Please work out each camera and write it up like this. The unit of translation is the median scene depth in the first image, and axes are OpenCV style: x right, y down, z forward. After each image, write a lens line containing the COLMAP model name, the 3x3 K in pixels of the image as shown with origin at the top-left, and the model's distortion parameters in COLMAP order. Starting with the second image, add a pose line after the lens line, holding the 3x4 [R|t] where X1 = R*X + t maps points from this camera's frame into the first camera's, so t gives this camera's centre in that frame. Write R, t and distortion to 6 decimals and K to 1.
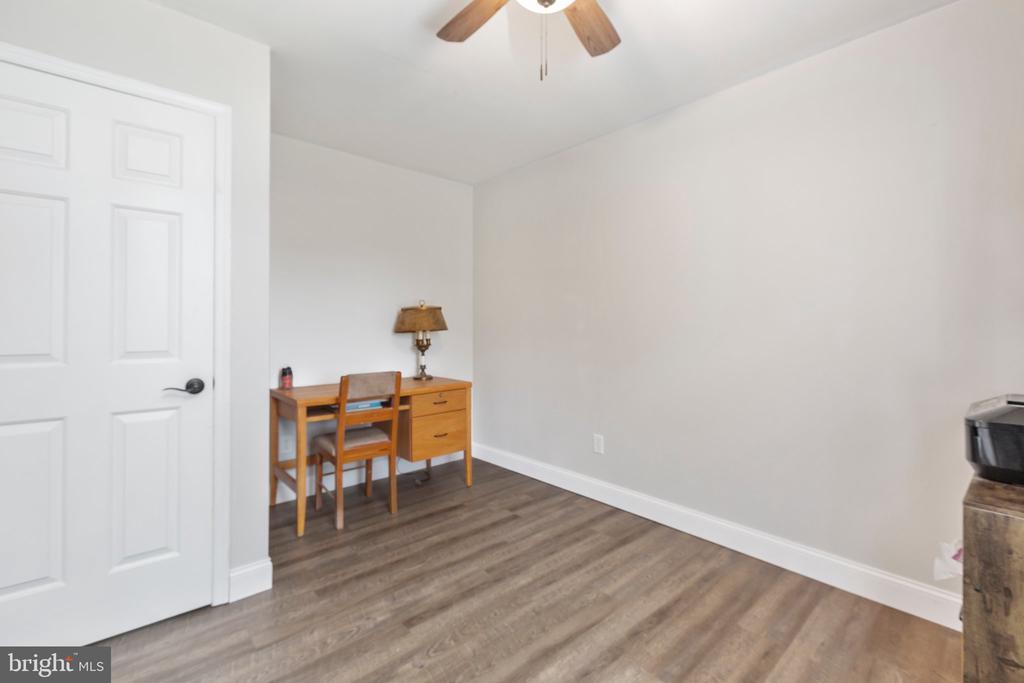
lens RADIAL K [[454.5, 0, 512.0], [0, 454.5, 341.5], [0, 0, 1]] dist [-0.000312, -0.000407]
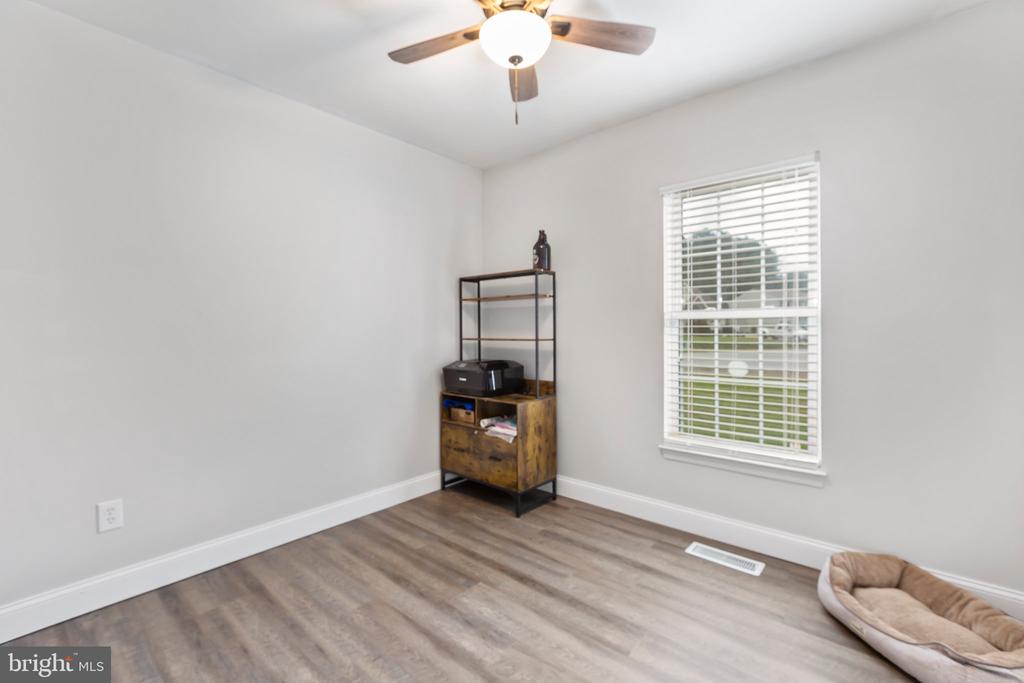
lens RADIAL K [[454.5, 0, 512.0], [0, 454.5, 341.5], [0, 0, 1]] dist [-0.000312, -0.000407]
pose [[-0.139767, -0.024951, 0.989870, -0.726980], [0.044460, 0.998516, 0.031446, -0.015544], [-0.989186, 0.048404, -0.138451, 0.745469]]
